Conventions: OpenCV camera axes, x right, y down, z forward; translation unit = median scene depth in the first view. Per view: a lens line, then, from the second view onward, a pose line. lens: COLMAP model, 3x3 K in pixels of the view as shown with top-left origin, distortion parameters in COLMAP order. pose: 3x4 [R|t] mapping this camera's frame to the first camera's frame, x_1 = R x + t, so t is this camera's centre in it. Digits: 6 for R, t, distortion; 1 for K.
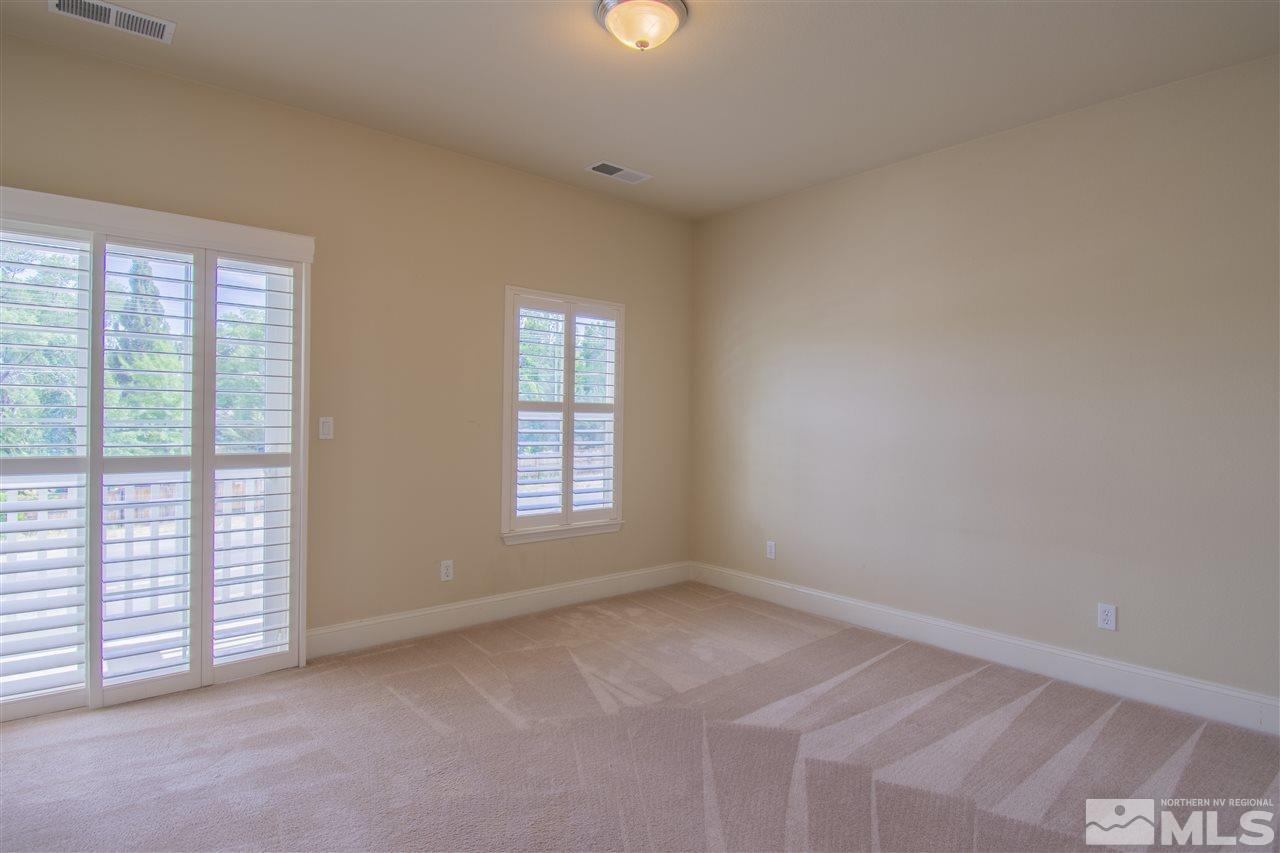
lens RADIAL K [[625.0, 0, 640.4], [0, 625.0, 421.8], [0, 0, 1]] dist [0.002993, 0.000780]
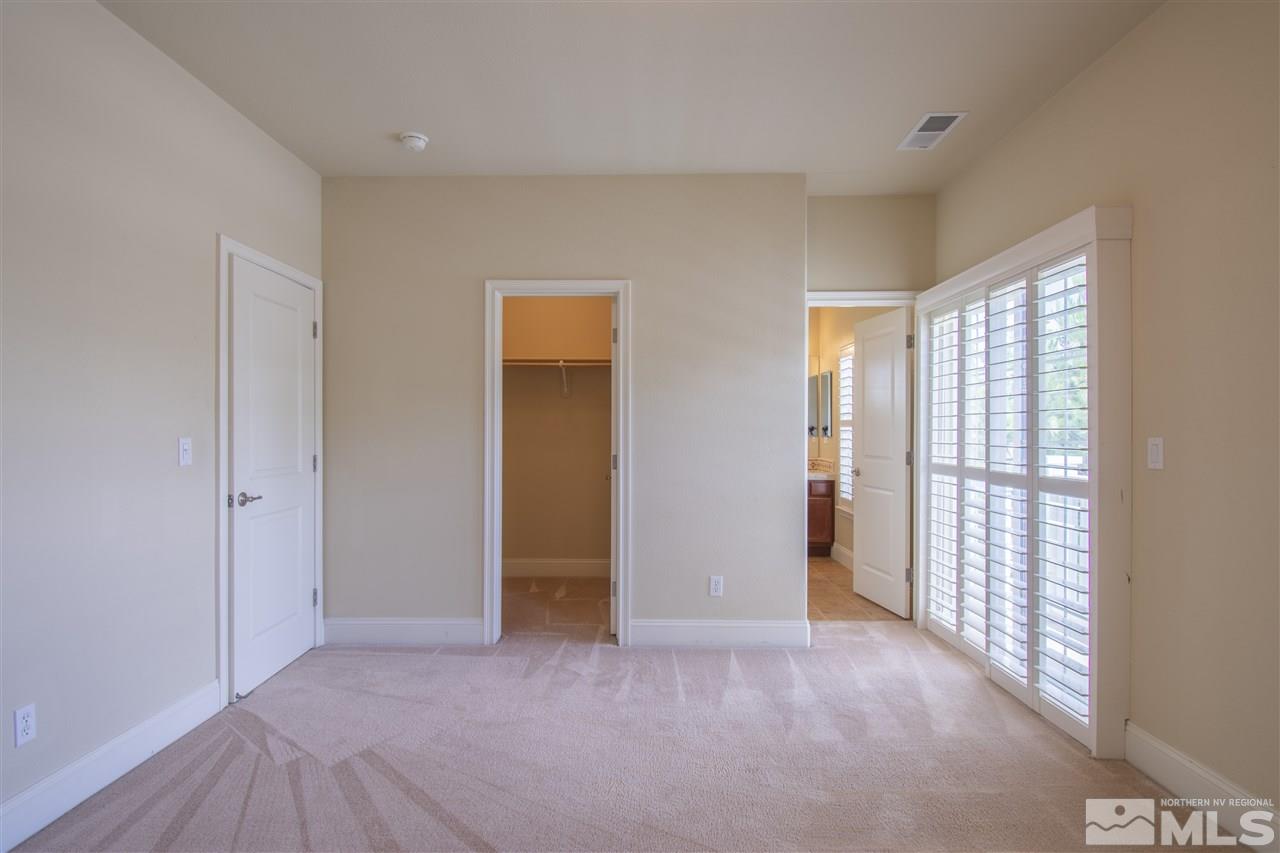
lens RADIAL K [[625.0, 0, 641.4], [0, 625.0, 428.9], [0, 0, 1]] dist [0.002993, 0.000780]
pose [[-0.613703, -0.005306, -0.789519, 0.464816], [-0.002273, 0.999985, -0.004953, -0.014019], [0.789534, -0.001245, -0.613706, 1.094818]]
